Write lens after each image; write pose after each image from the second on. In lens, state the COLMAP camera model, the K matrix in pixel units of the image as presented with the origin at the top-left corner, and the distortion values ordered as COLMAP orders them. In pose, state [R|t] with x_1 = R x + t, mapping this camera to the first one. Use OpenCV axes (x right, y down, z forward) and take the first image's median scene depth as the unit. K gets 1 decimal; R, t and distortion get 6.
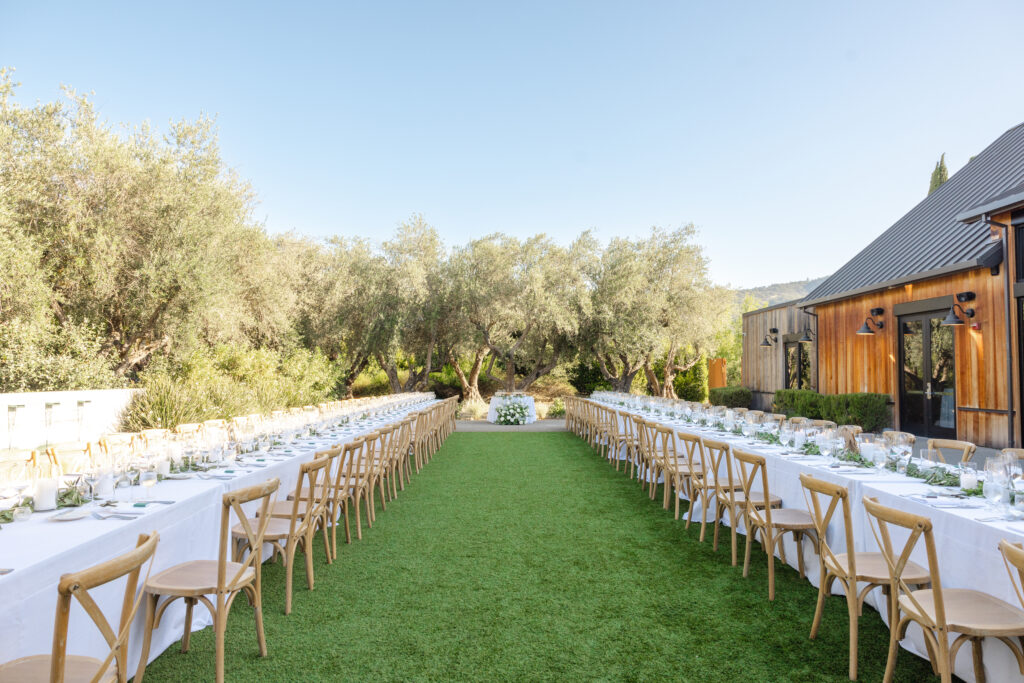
lens RADIAL K [[741.0, 0, 512.0], [0, 741.0, 341.5], [0, 0, 1]] dist [-0.005545, -0.002519]
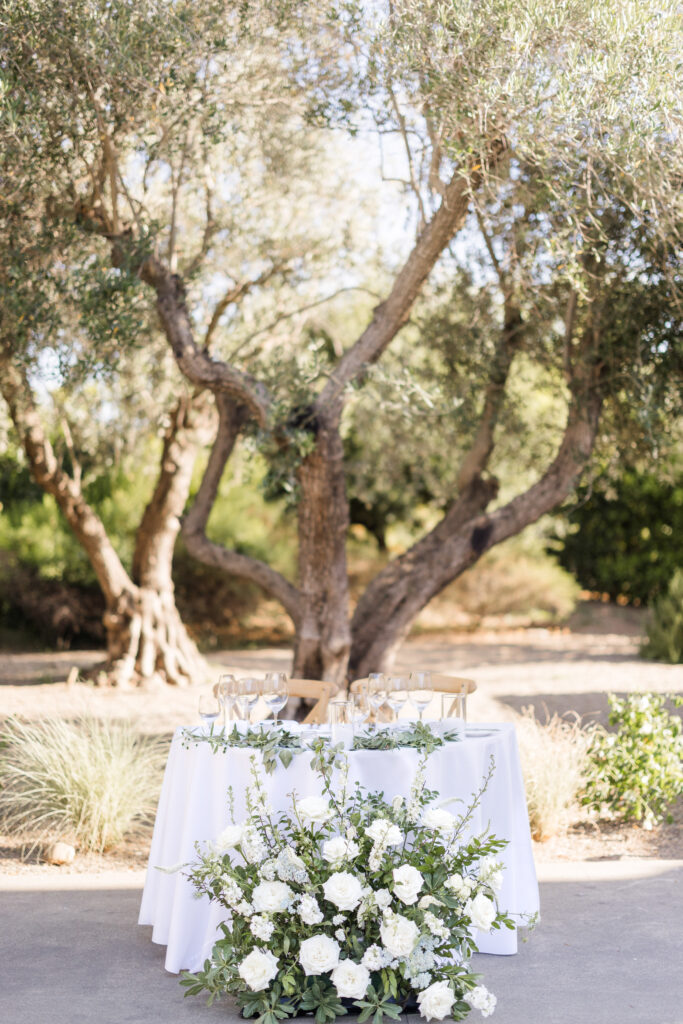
lens RADIAL K [[1681.8, 0, 341.5], [0, 1681.8, 512.0], [0, 0, 1]] dist [-0.035593, -0.044981]
pose [[0.999843, -0.012728, 0.012360, -0.002615], [0.012246, 0.999190, 0.038337, 0.024704], [-0.012838, -0.038180, 0.999188, 0.625934]]
